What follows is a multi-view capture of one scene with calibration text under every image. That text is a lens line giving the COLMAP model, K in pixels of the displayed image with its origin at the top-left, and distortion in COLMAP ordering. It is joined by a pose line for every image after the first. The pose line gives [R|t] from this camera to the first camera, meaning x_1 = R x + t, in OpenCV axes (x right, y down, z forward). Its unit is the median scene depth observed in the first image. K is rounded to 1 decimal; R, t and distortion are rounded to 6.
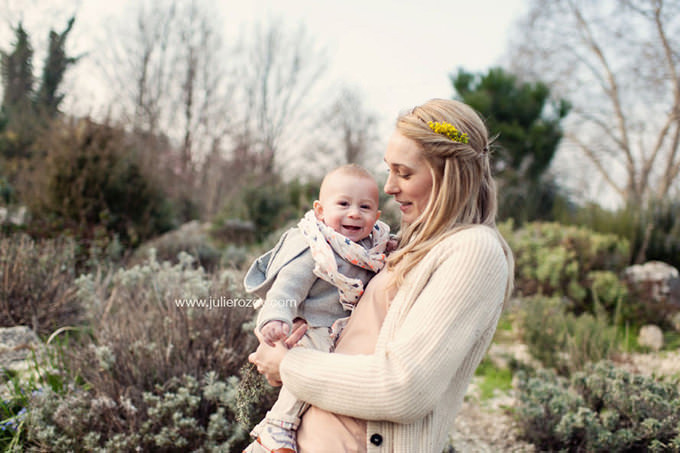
lens RADIAL K [[597.7, 0, 340.0], [0, 597.7, 226.5], [0, 0, 1]] dist [-0.005031, -0.005269]
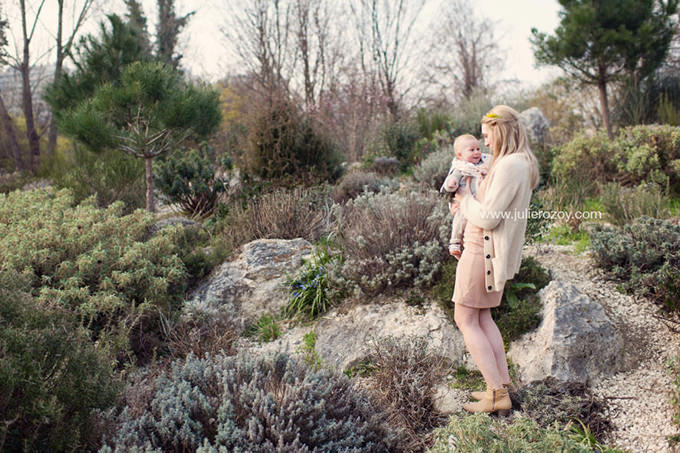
lens RADIAL K [[597.7, 0, 340.0], [0, 597.7, 226.5], [0, 0, 1]] dist [-0.005031, -0.005269]
pose [[0.968352, -0.118406, -0.219715, -0.008183], [0.144495, 0.983737, 0.106690, -0.023888], [0.203509, -0.135062, 0.969713, -0.424065]]
